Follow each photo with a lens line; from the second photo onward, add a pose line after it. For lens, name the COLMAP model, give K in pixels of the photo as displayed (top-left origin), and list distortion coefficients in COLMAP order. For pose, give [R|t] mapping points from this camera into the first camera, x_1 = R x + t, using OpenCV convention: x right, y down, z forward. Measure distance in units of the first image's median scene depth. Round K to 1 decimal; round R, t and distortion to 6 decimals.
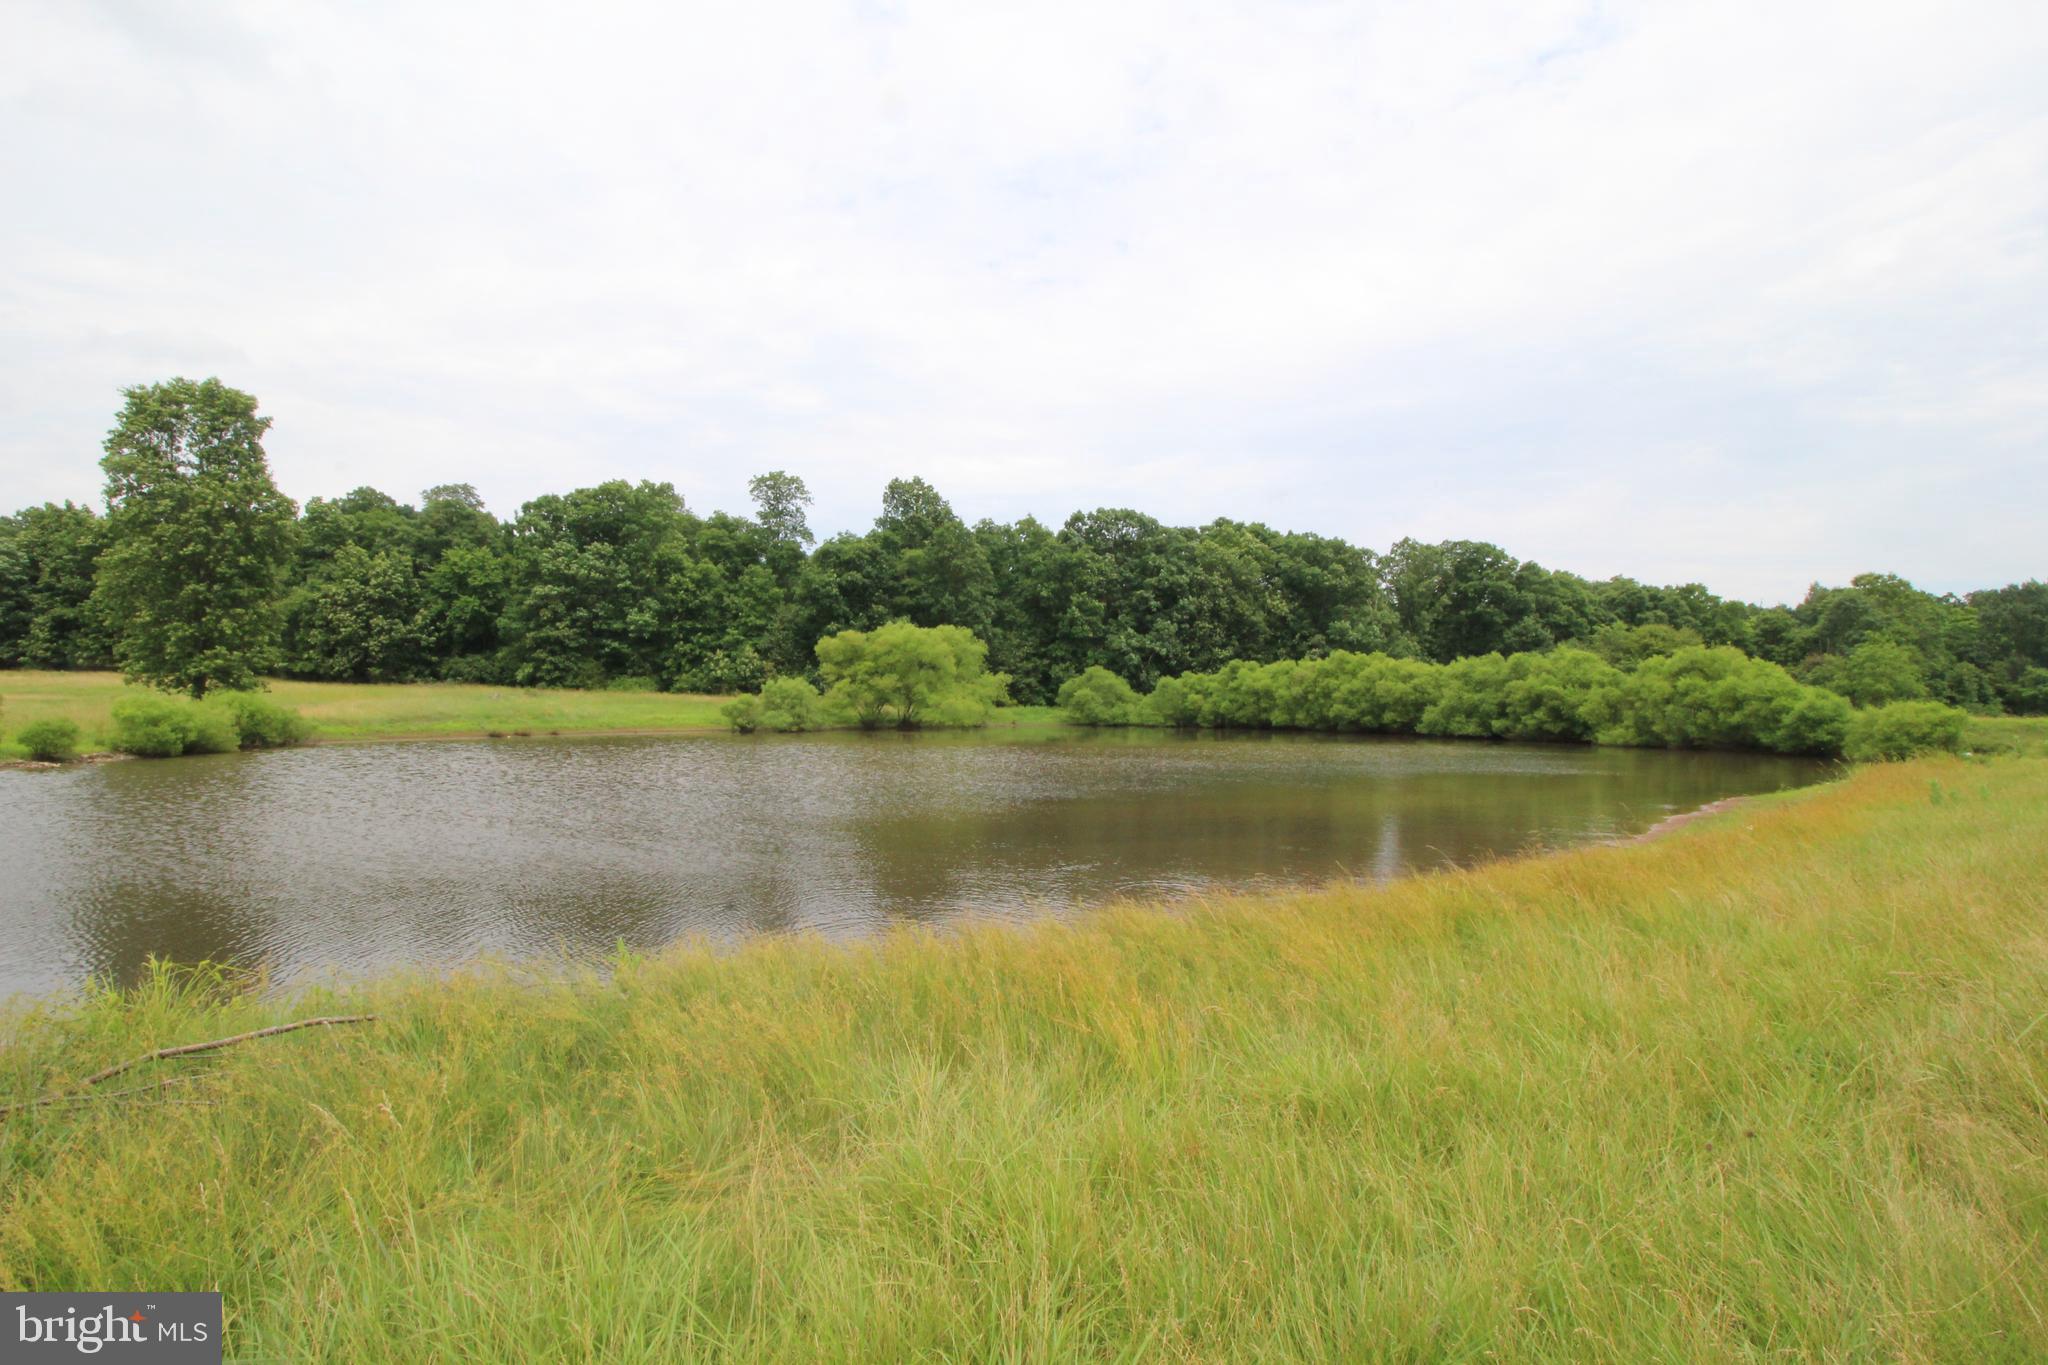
lens RADIAL K [[948.4, 0, 1014.4], [0, 948.4, 686.0], [0, 0, 1]] dist [-0.001473, -0.004186]
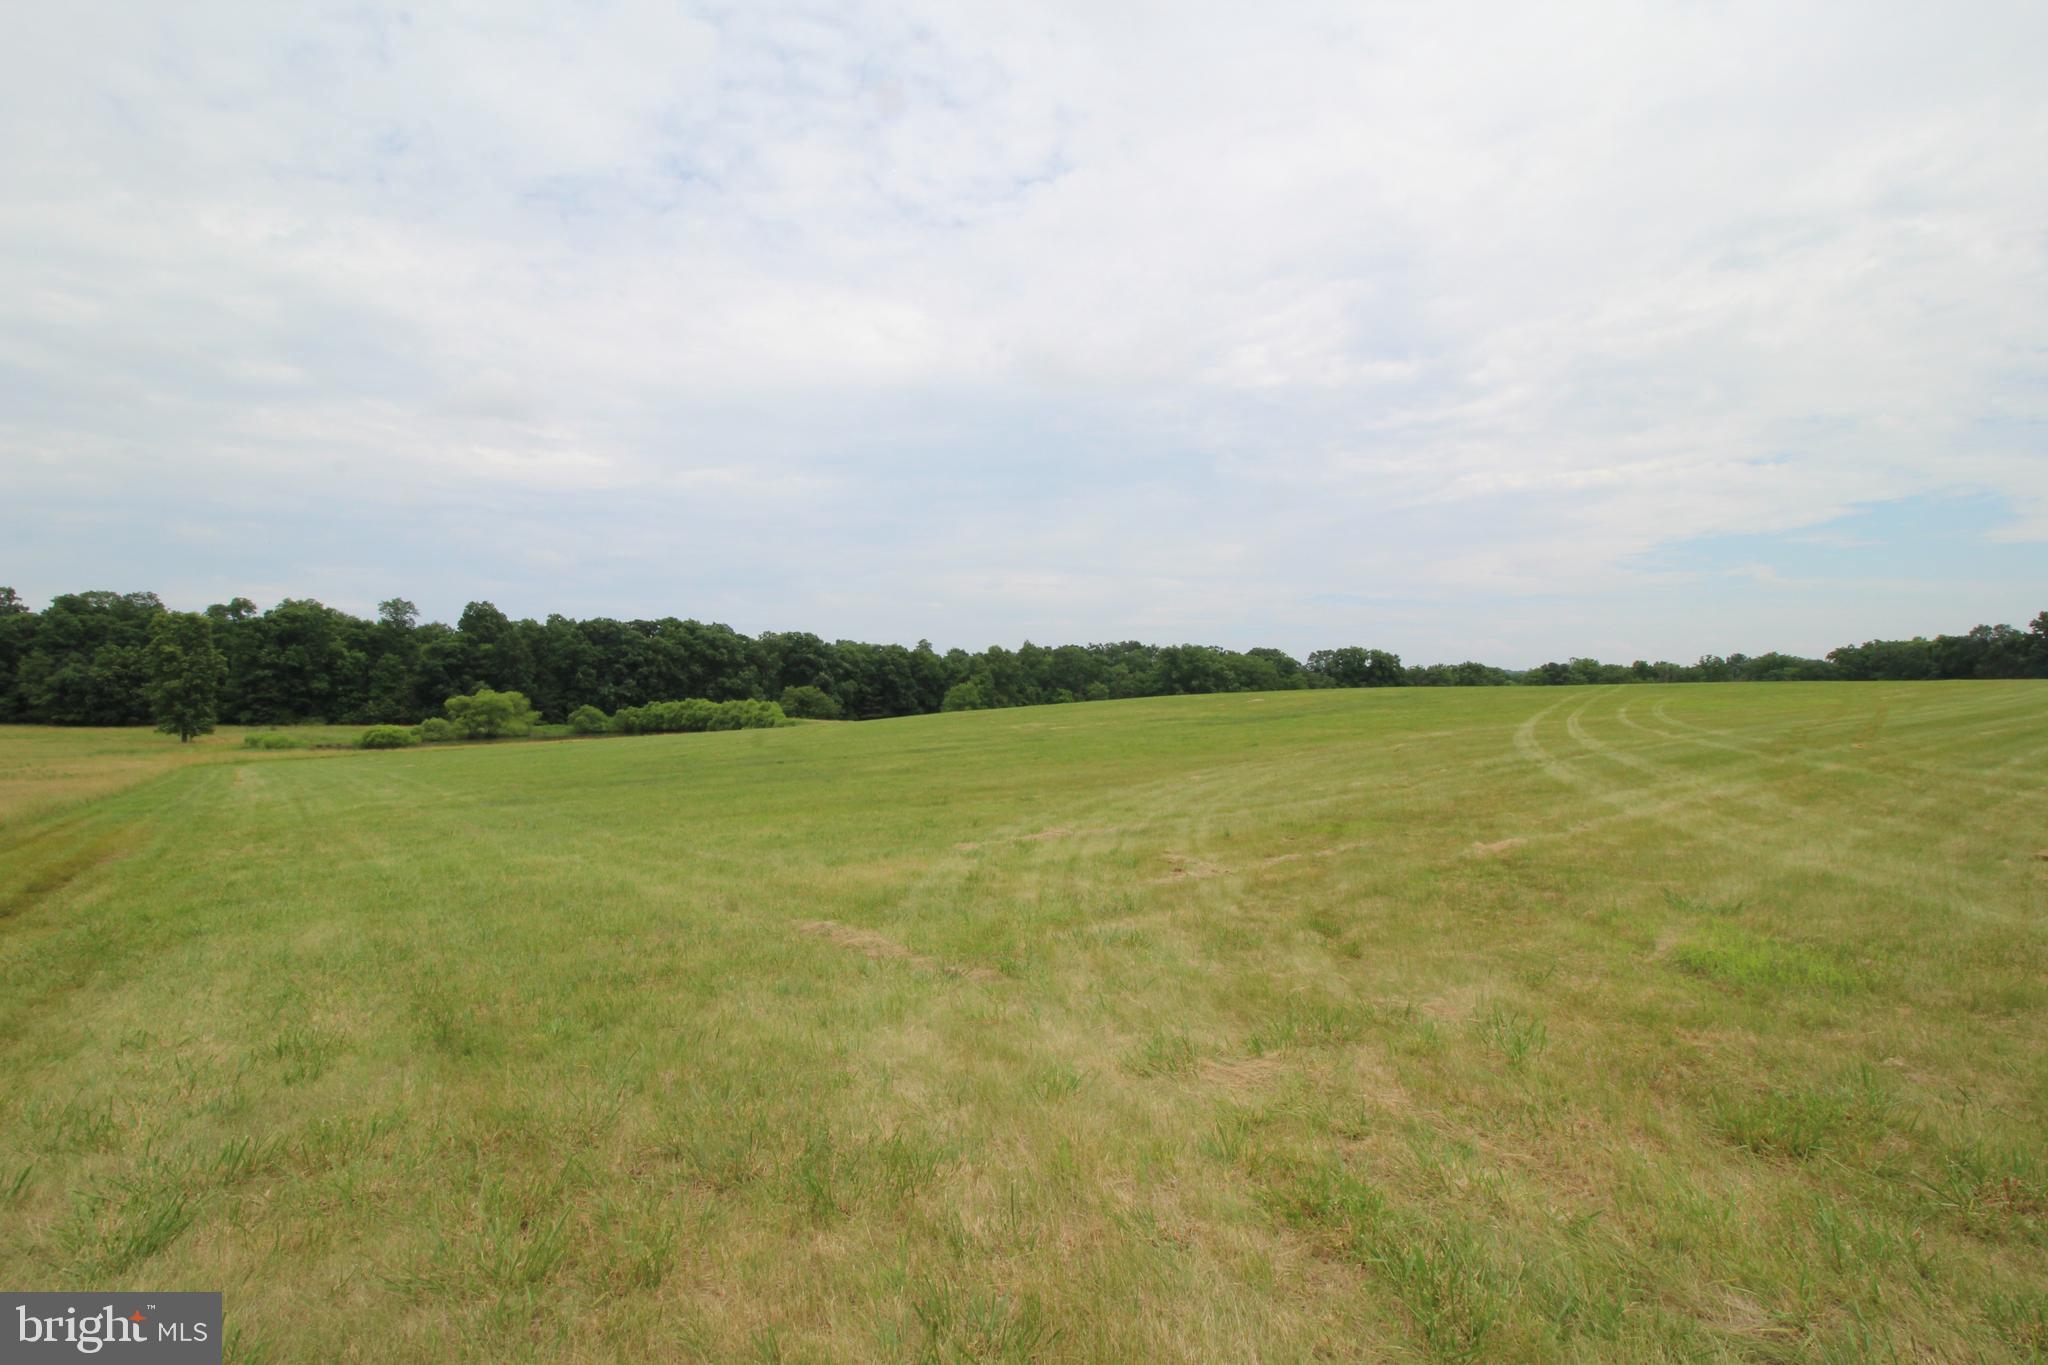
lens RADIAL K [[948.4, 0, 1028.1], [0, 948.4, 687.2], [0, 0, 1]] dist [-0.001473, -0.004186]
pose [[0.901902, -0.022543, 0.431353, 0.055068], [0.022884, 0.999728, 0.004399, -0.042861], [-0.431335, 0.005904, 0.902172, -1.237327]]
